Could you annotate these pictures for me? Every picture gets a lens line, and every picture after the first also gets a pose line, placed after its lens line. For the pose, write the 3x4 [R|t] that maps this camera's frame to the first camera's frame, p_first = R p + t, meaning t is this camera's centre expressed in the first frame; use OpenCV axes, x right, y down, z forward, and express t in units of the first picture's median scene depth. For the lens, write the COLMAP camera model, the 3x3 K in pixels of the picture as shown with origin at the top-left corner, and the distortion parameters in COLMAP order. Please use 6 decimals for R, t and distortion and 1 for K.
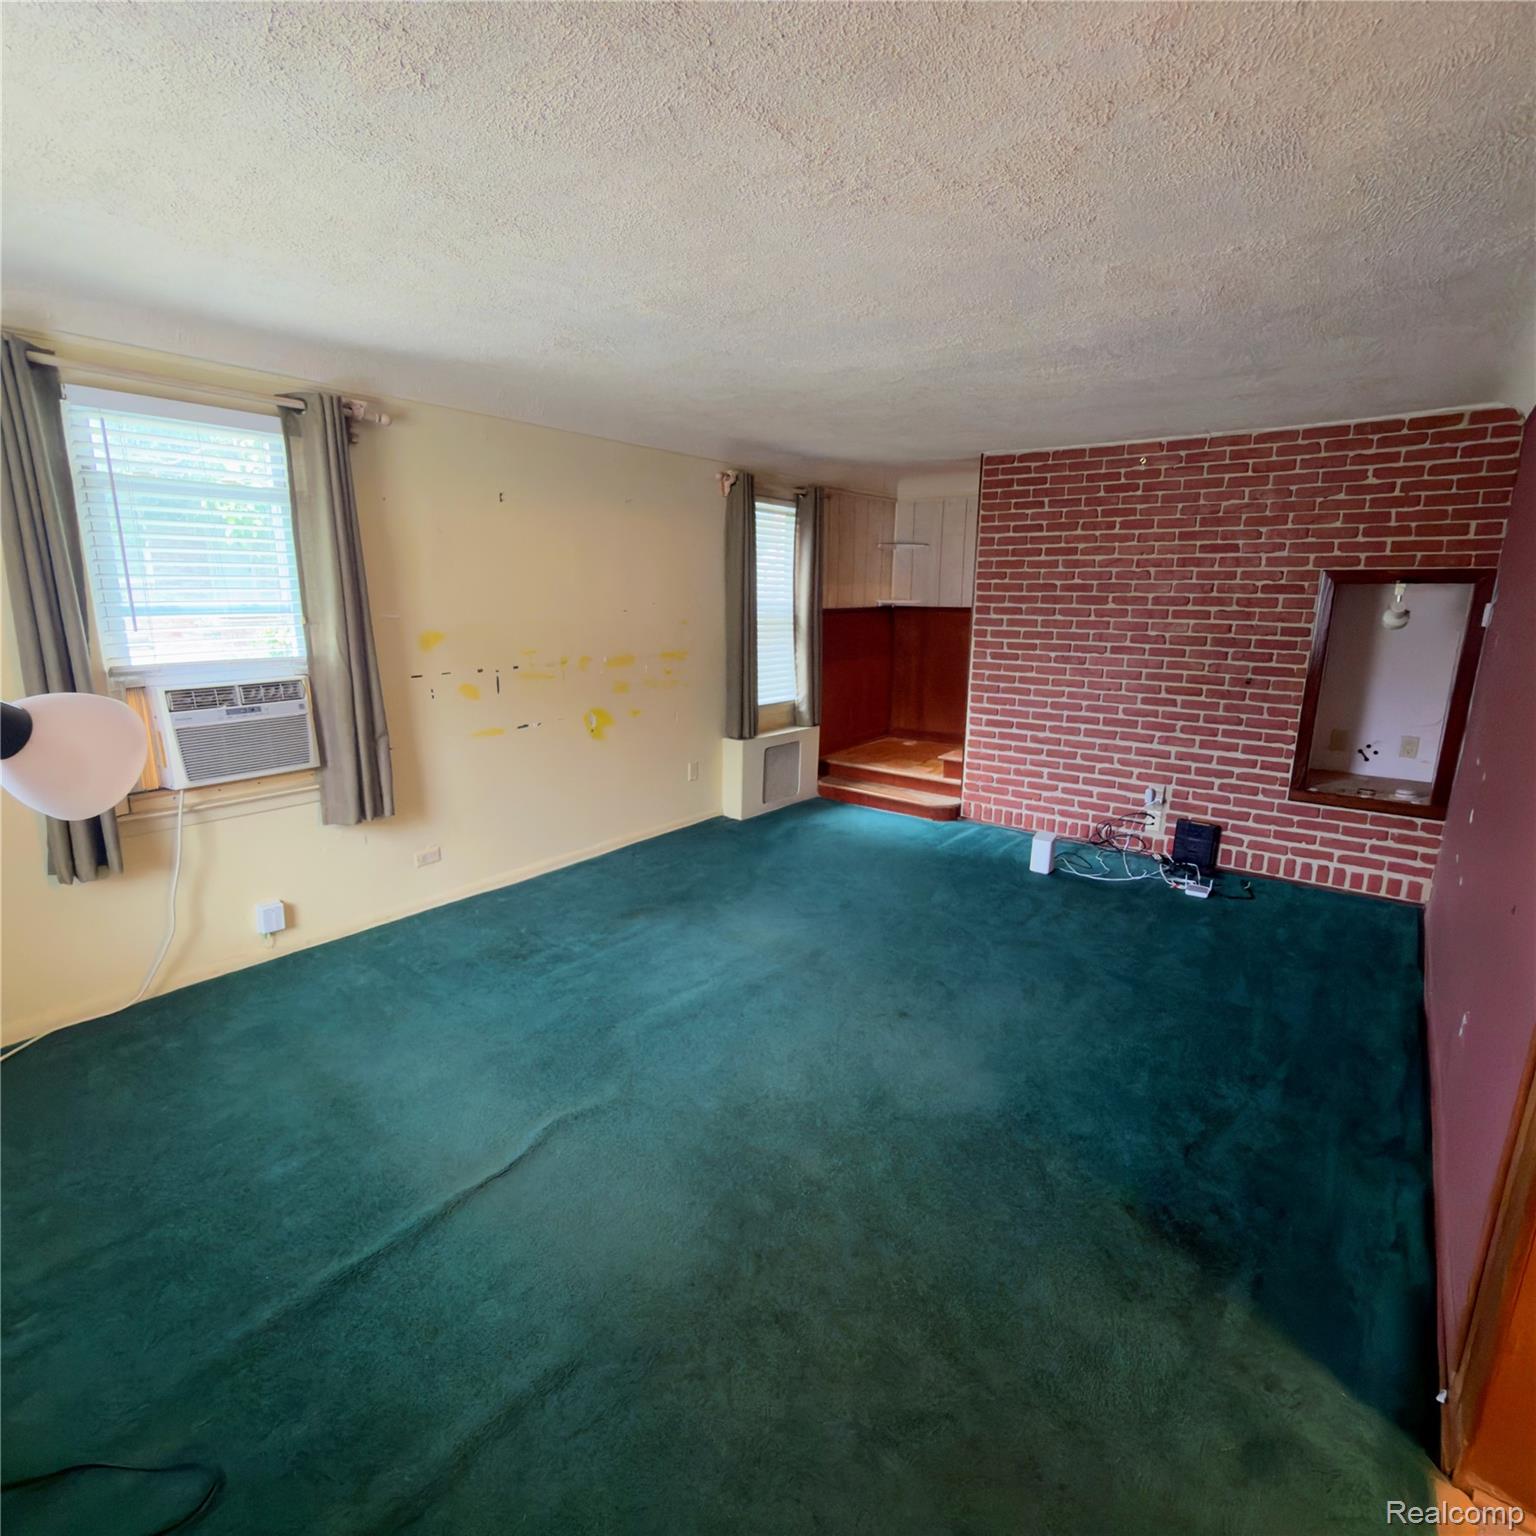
lens RADIAL K [[808.1, 0, 773.5], [0, 808.1, 771.0], [0, 0, 1]] dist [0.002933, -0.000177]
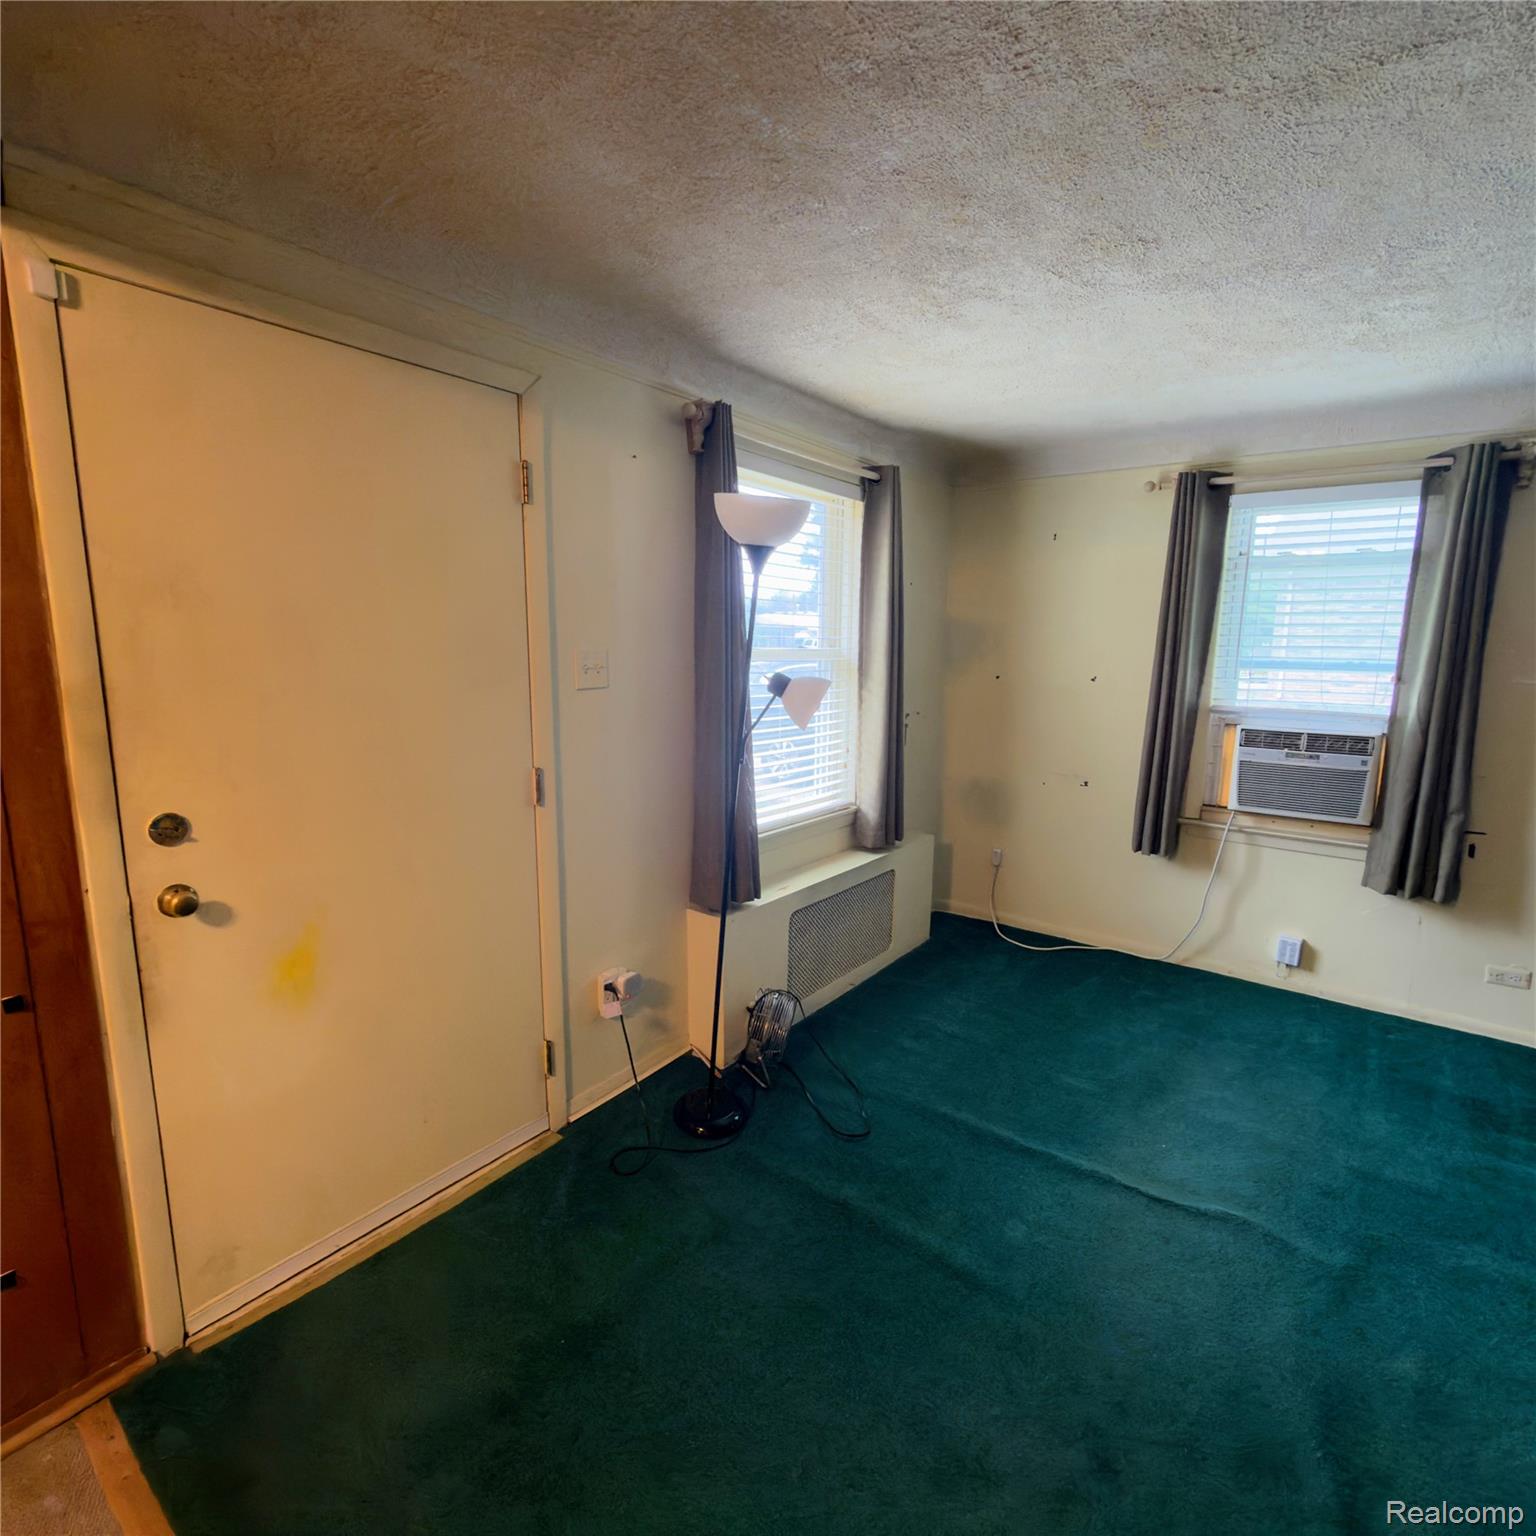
lens RADIAL K [[808.1, 0, 773.5], [0, 808.1, 771.0], [0, 0, 1]] dist [0.002933, -0.000177]
pose [[-0.003187, 0.149636, -0.988736, 0.439743], [-0.237980, 0.960221, 0.146088, -0.044805], [0.971265, 0.235765, 0.032550, 0.269897]]
